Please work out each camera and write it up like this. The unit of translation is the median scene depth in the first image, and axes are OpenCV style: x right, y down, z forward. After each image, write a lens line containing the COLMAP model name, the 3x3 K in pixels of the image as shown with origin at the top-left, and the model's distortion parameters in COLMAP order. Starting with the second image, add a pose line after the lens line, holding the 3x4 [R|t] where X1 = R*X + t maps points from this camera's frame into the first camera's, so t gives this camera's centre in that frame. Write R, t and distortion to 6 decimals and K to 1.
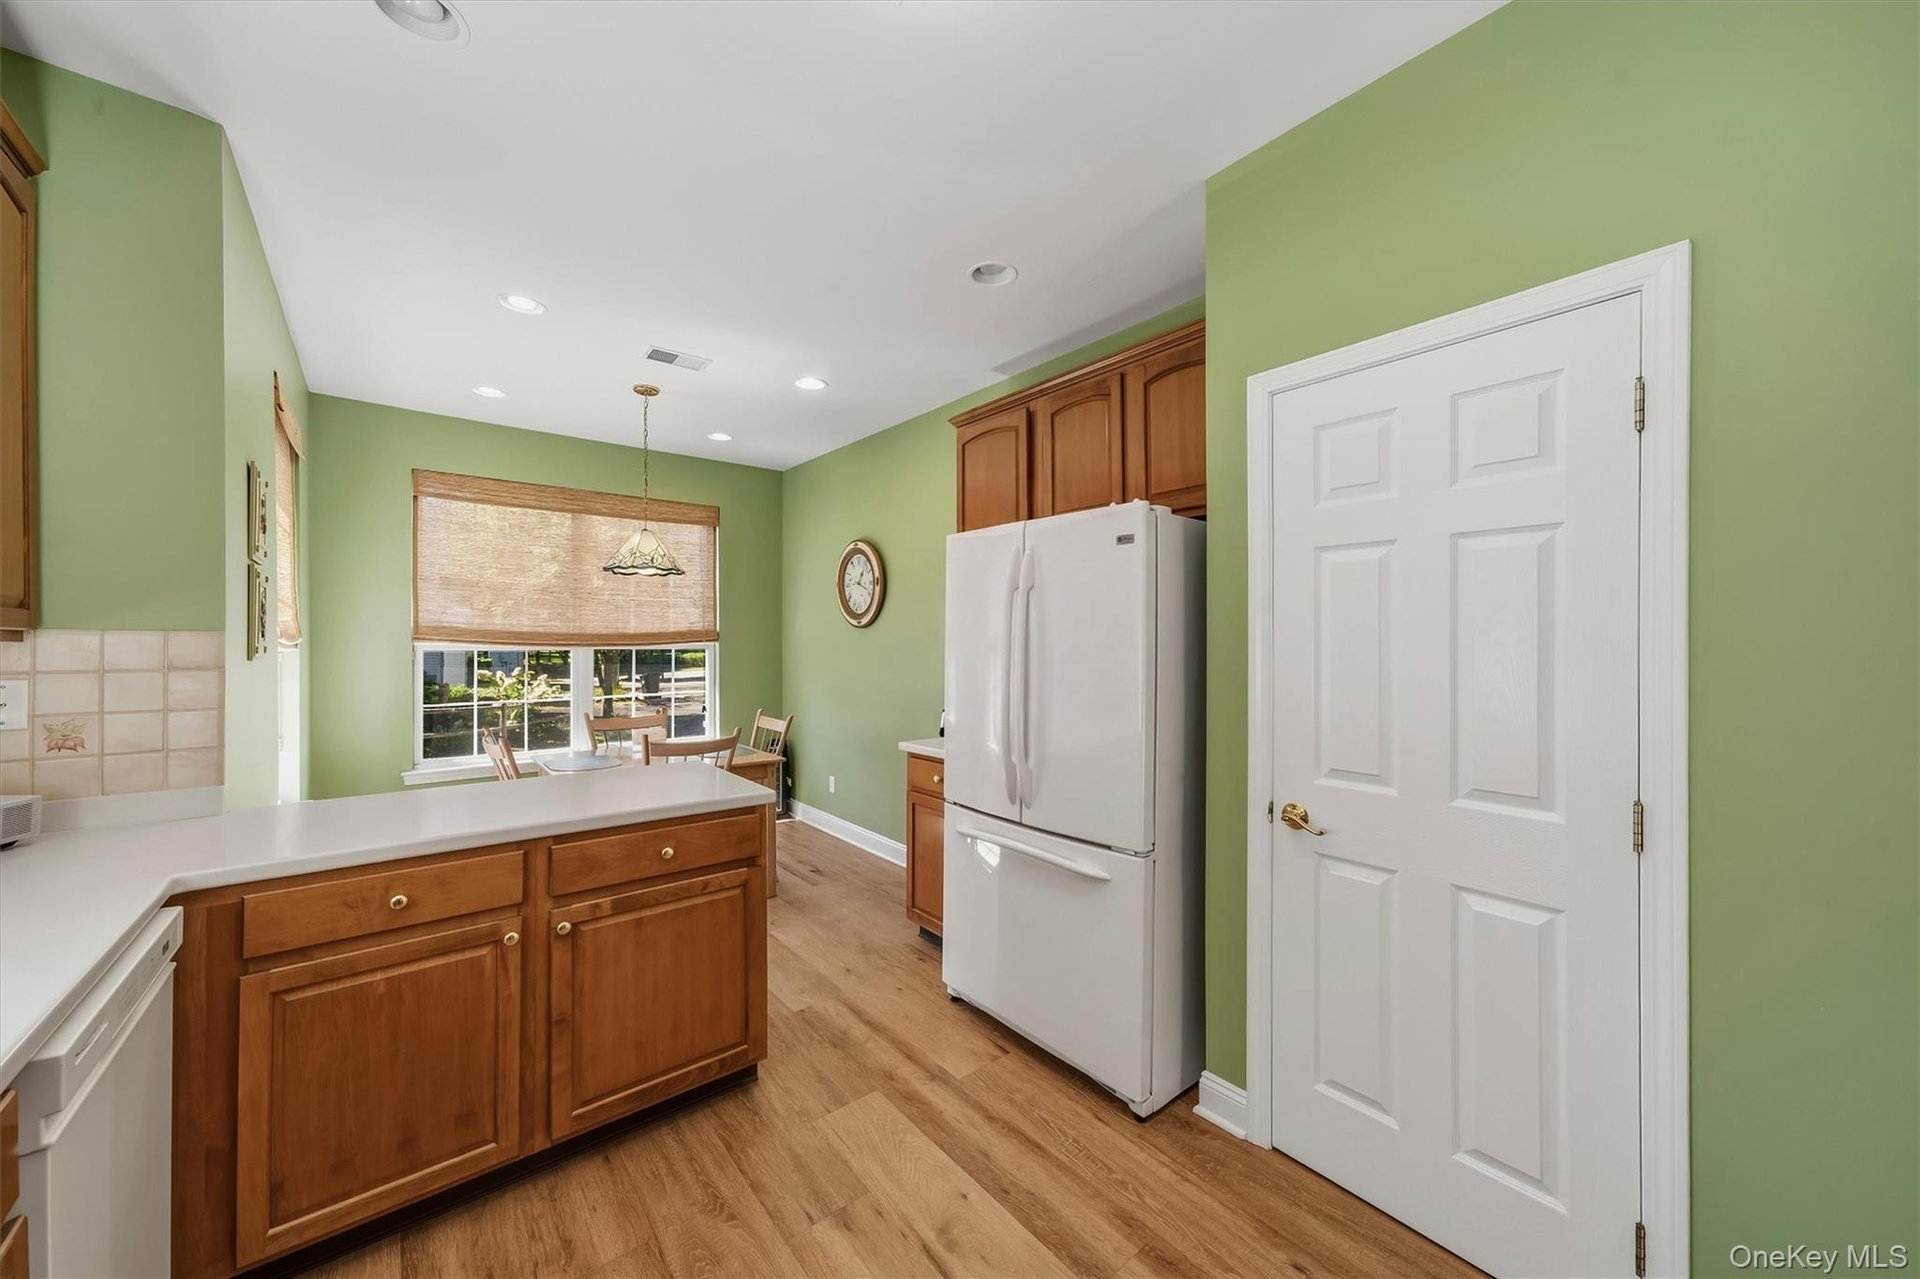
lens RADIAL K [[685.8, 0, 958.8], [0, 685.8, 639.8], [0, 0, 1]] dist [-0.000617, 0.000098]
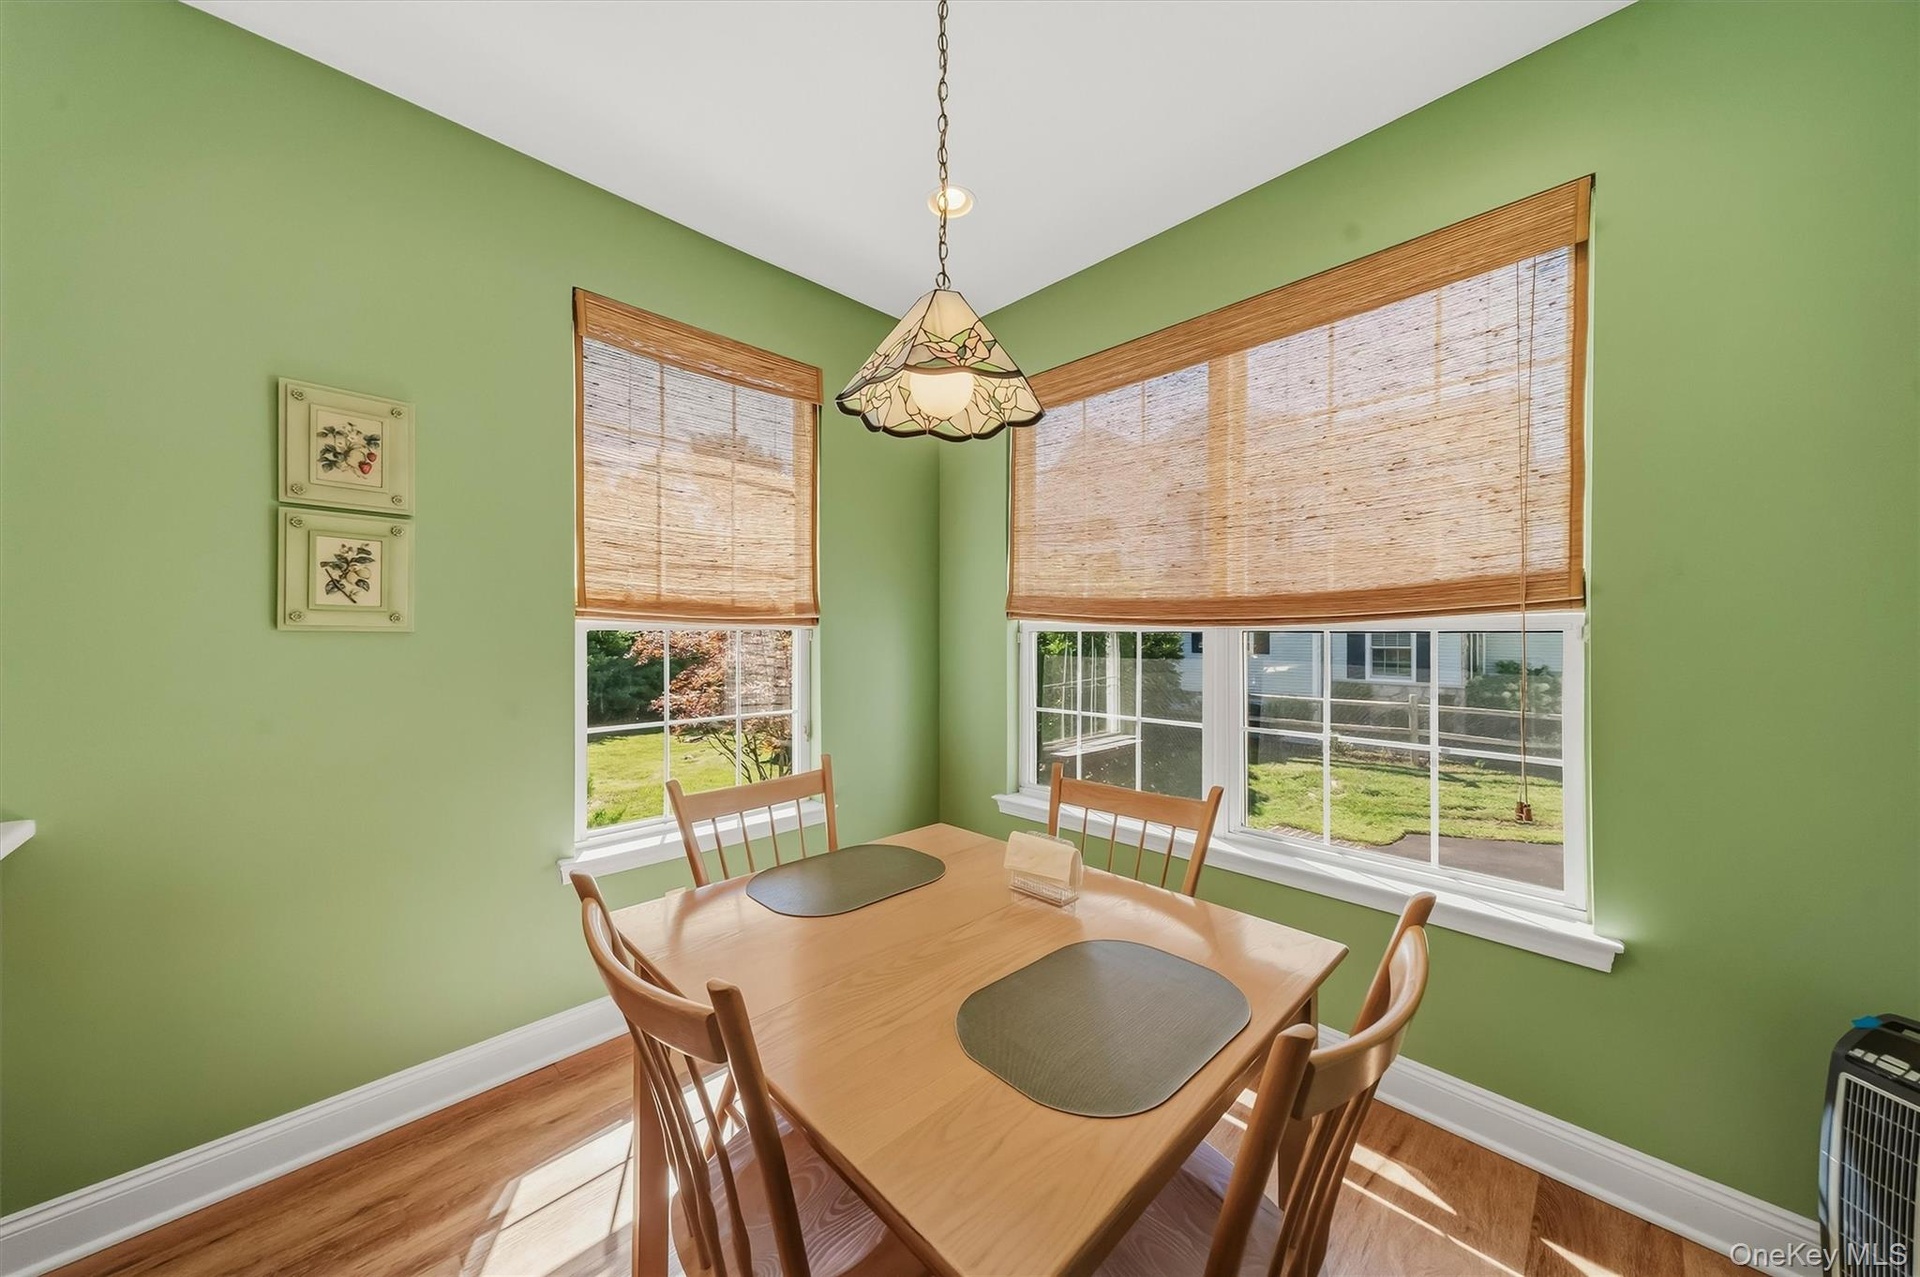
lens RADIAL K [[685.8, 0, 959.5], [0, 685.8, 636.0], [0, 0, 1]] dist [-0.000617, 0.000098]
pose [[0.091864, 0.005458, -0.995757, -0.071600], [-0.000715, 0.999985, 0.005415, 0.014606], [0.995771, 0.000215, 0.091867, 0.762903]]
